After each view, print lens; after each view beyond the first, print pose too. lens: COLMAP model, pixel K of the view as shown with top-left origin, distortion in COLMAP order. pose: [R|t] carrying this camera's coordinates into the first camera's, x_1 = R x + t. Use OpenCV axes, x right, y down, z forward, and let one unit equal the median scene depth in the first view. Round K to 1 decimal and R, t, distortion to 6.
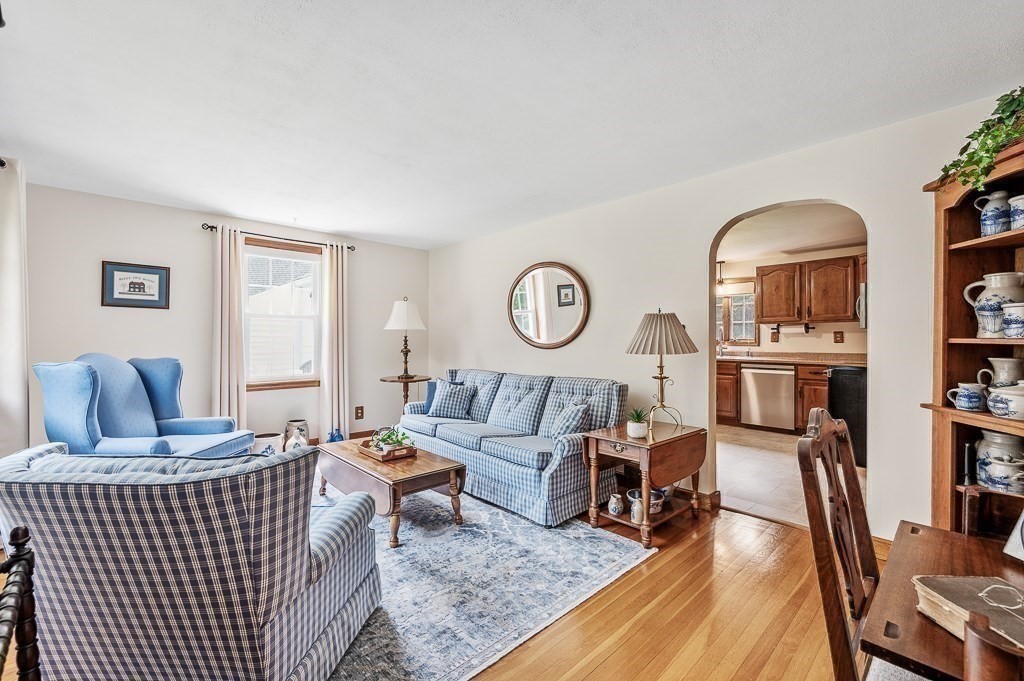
lens RADIAL K [[419.7, 0, 515.5], [0, 419.7, 343.3], [0, 0, 1]] dist [-0.010730, 0.000173]
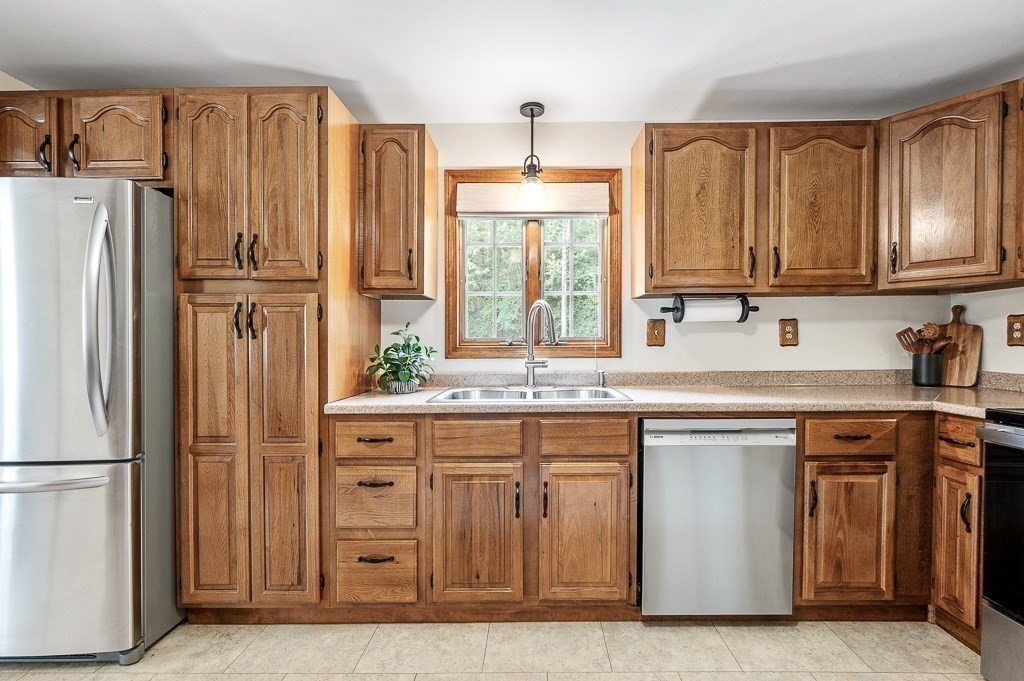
lens RADIAL K [[458.7, 0, 510.5], [0, 458.7, 346.2], [0, 0, 1]] dist [0.000773, 0.000282]
pose [[0.712514, -0.010878, 0.701574, 0.239924], [0.015169, 0.999885, 0.000097, -0.004918], [-0.701494, 0.010573, 0.712597, 0.825792]]
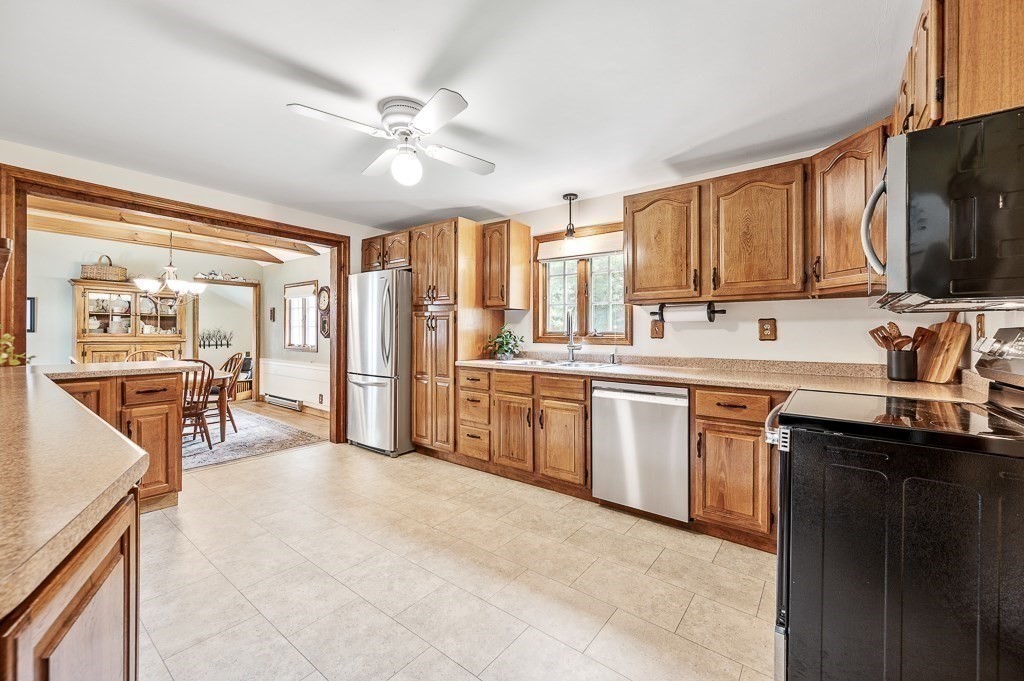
lens RADIAL K [[389.6, 0, 513.5], [0, 389.6, 334.0], [0, 0, 1]] dist [0.000670, -0.000047]
pose [[0.988260, 0.006670, 0.152636, 0.368824], [-0.005404, 0.999948, -0.008705, -0.003108], [-0.152686, 0.007778, 0.988244, 0.540851]]
